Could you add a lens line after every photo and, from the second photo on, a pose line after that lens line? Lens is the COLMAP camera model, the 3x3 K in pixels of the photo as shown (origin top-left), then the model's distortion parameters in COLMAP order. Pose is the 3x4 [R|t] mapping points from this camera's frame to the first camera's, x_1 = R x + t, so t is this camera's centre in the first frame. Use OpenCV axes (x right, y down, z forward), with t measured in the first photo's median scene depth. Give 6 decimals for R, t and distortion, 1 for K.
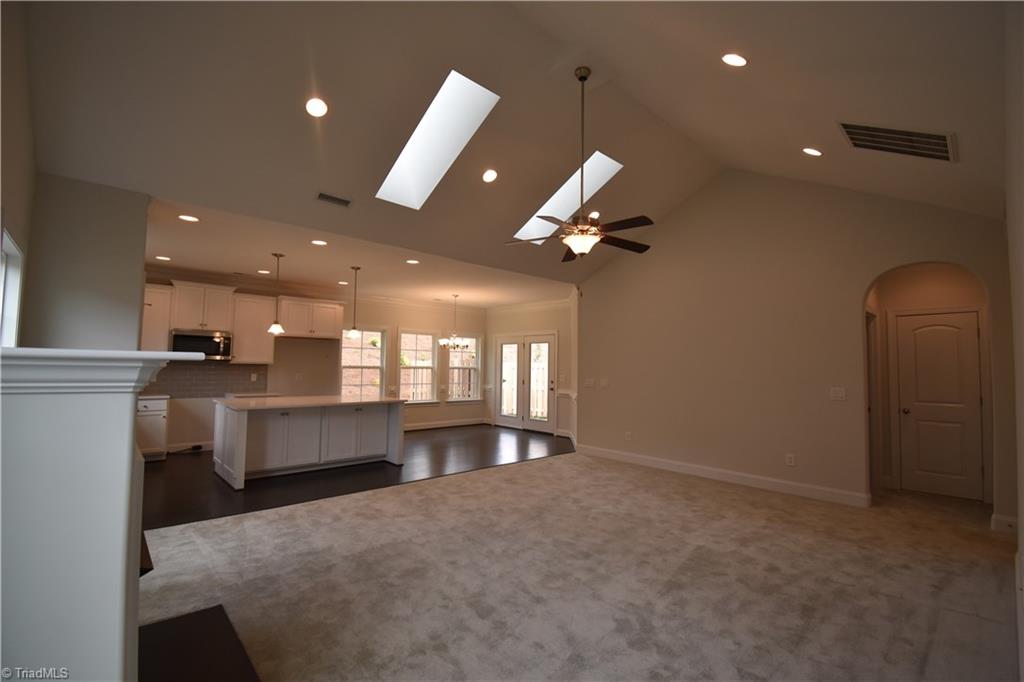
lens RADIAL K [[452.2, 0, 517.9], [0, 452.2, 344.2], [0, 0, 1]] dist [0.000538, 0.000019]
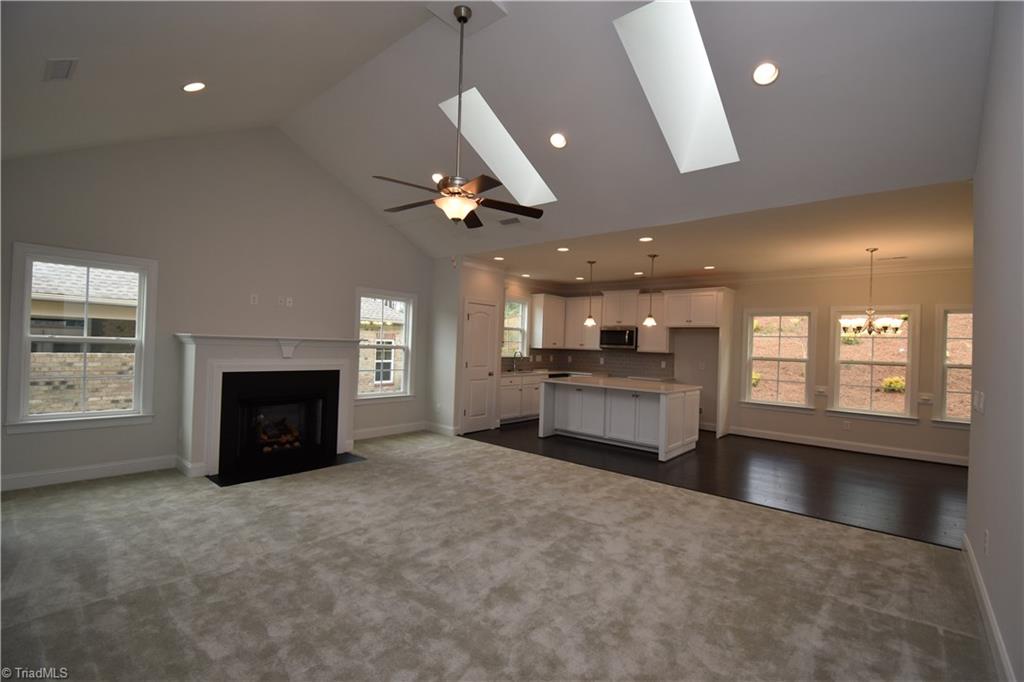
lens RADIAL K [[452.2, 0, 517.9], [0, 452.2, 344.2], [0, 0, 1]] dist [0.000538, 0.000019]
pose [[0.104348, -0.014244, -0.994439, 0.518182], [0.015706, 0.999796, -0.012672, 0.030384], [0.994417, -0.014297, 0.104551, 0.514288]]
